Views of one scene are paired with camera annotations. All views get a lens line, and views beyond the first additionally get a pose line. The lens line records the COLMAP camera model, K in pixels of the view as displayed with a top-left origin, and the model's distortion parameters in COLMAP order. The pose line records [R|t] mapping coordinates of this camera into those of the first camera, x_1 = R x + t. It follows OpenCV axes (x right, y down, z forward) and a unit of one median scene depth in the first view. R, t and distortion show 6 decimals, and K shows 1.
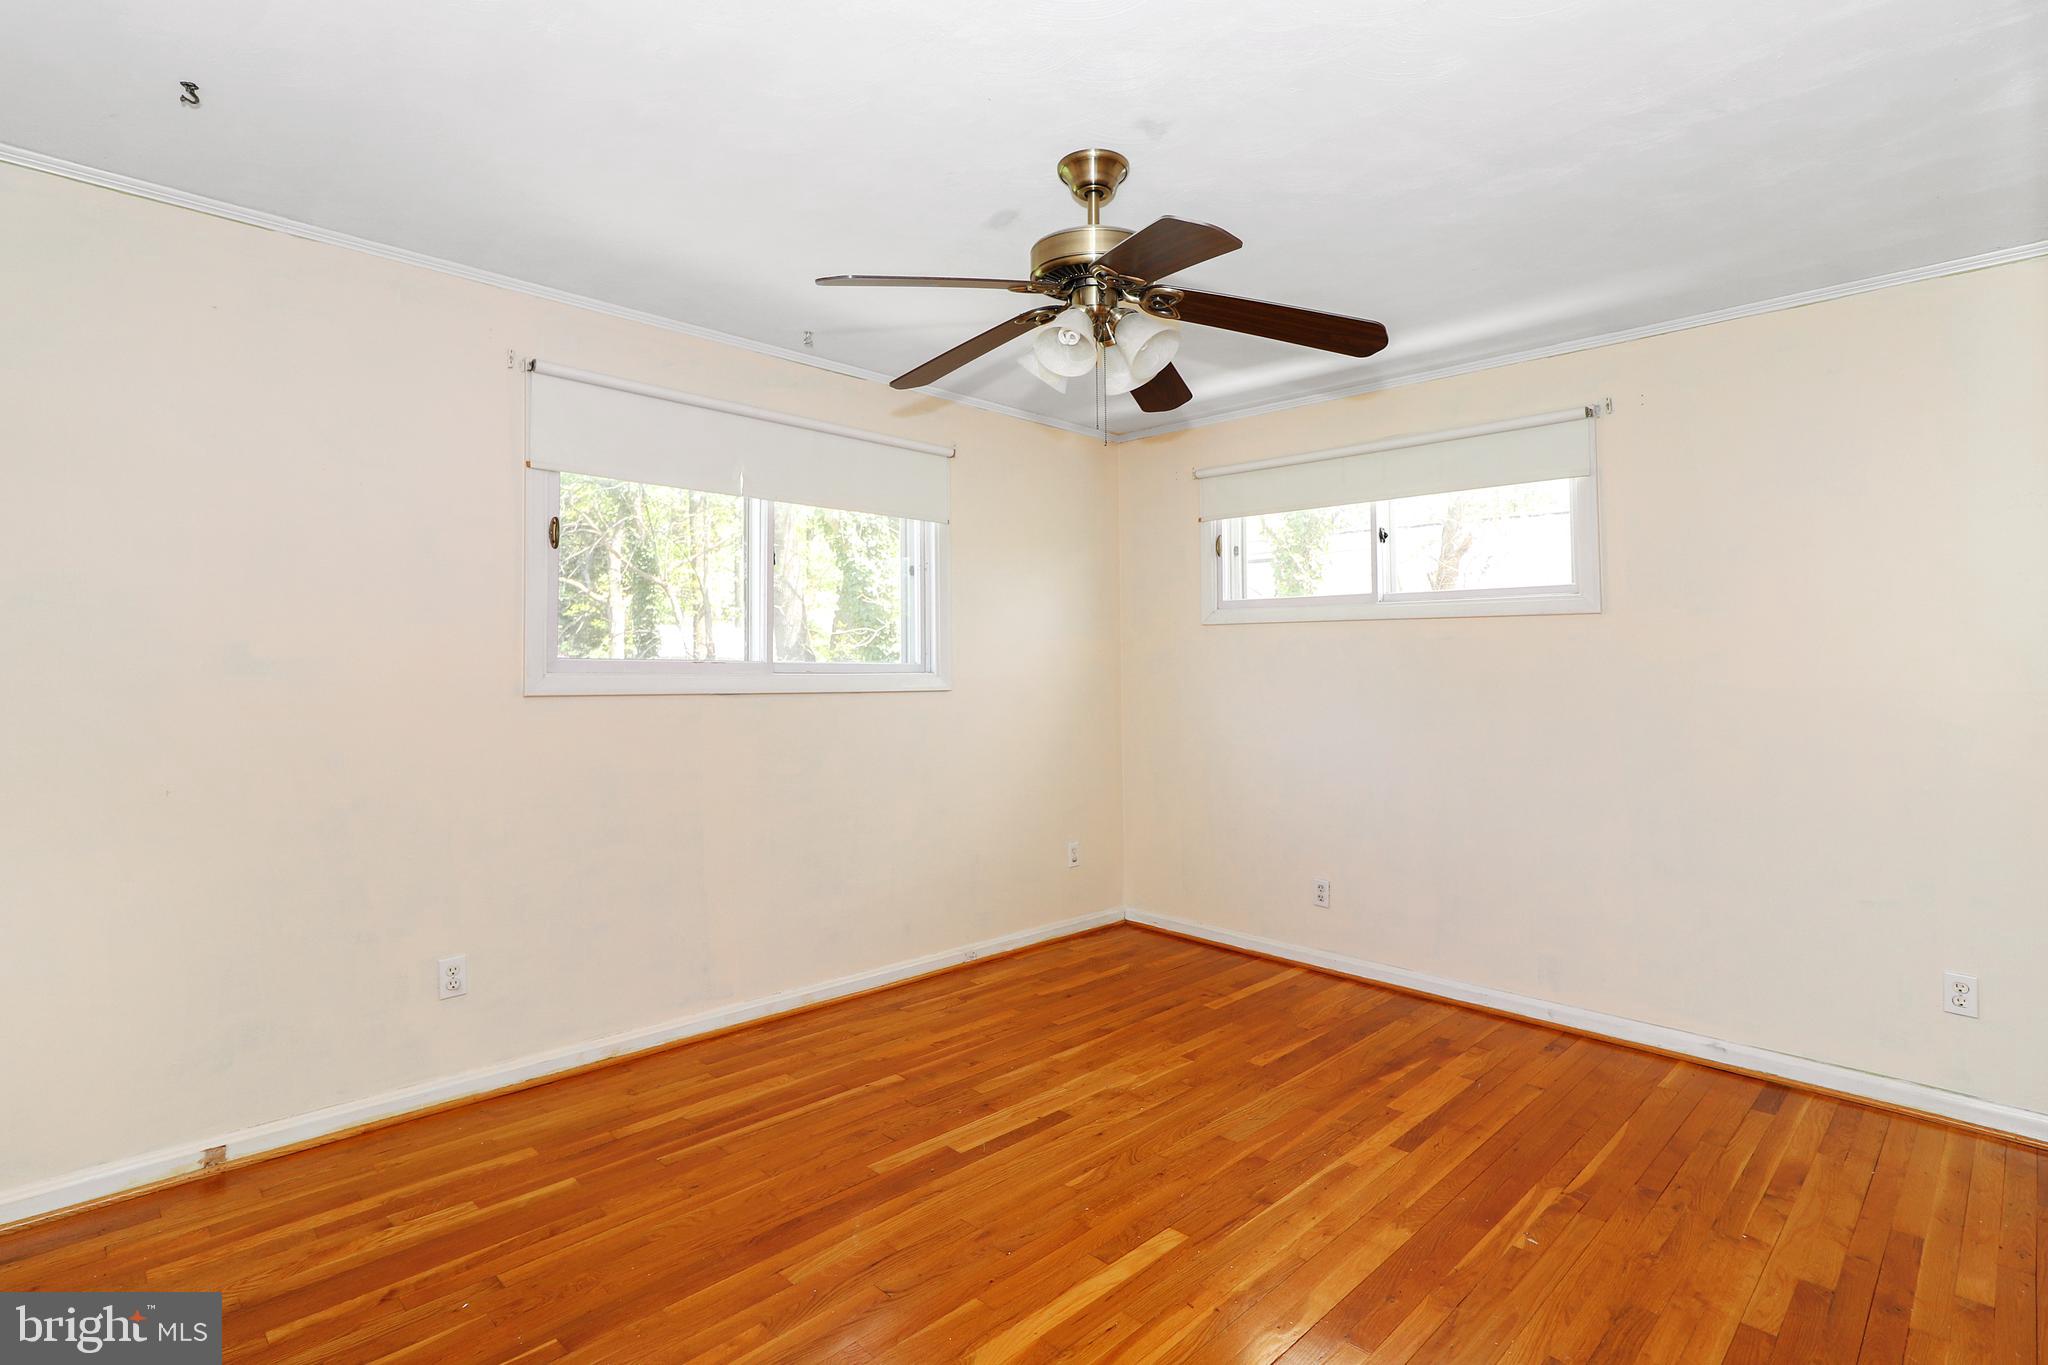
lens RADIAL K [[998.1, 0, 1027.4], [0, 998.1, 672.5], [0, 0, 1]] dist [0.002971, 0.001967]
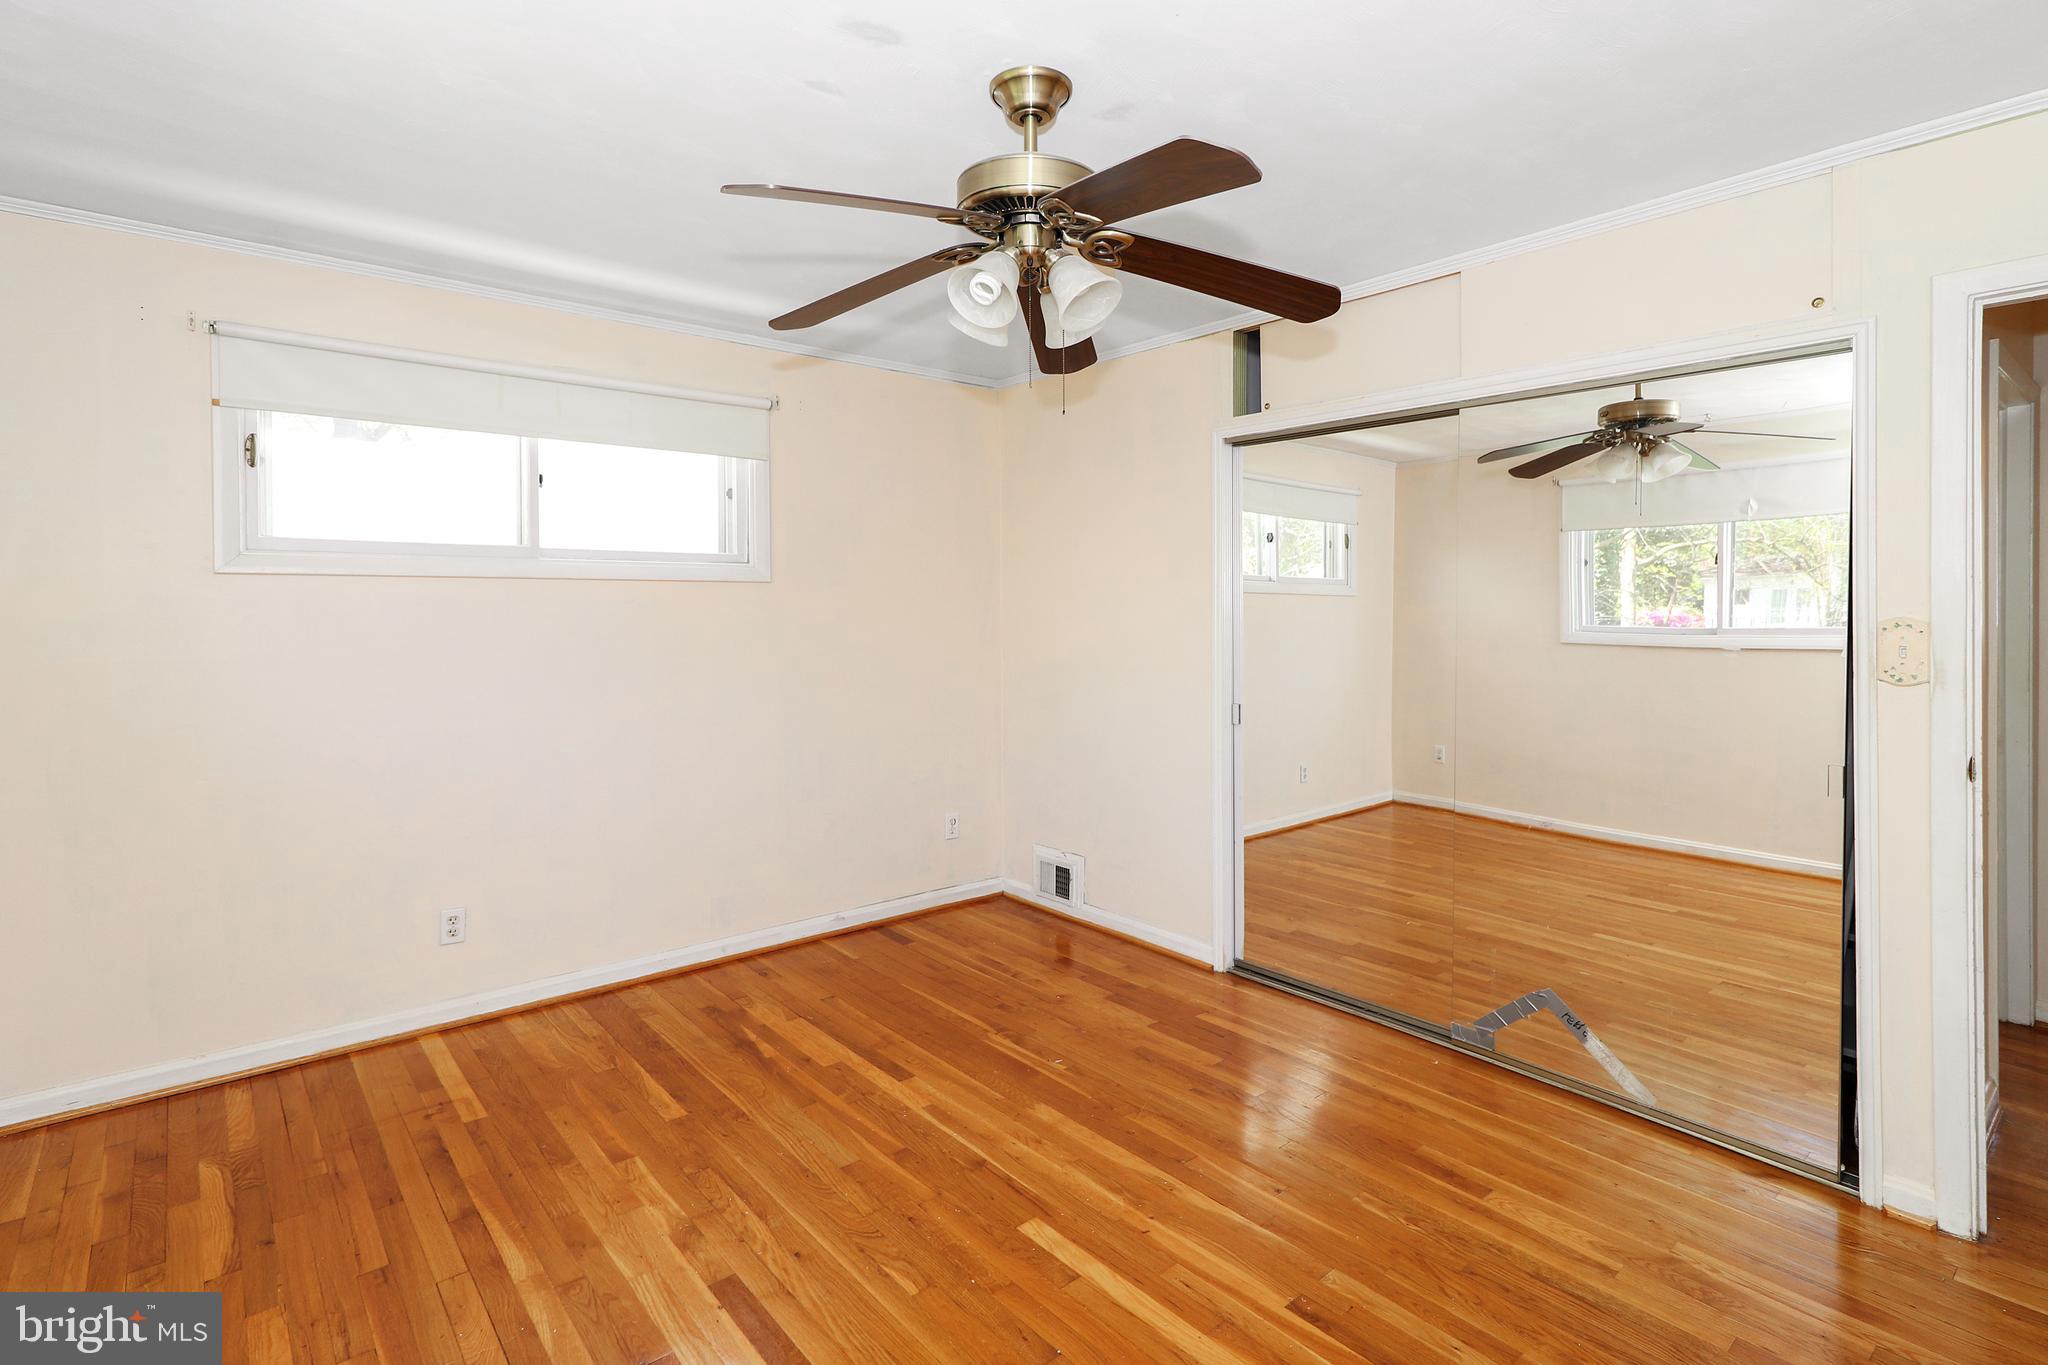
lens RADIAL K [[998.1, 0, 1023.2], [0, 998.1, 624.8], [0, 0, 1]] dist [0.002971, 0.001967]
pose [[0.087166, -0.025483, 0.995868, -0.582874], [0.009296, 0.999650, 0.024767, -0.038146], [-0.996150, 0.007098, 0.087372, 0.653007]]
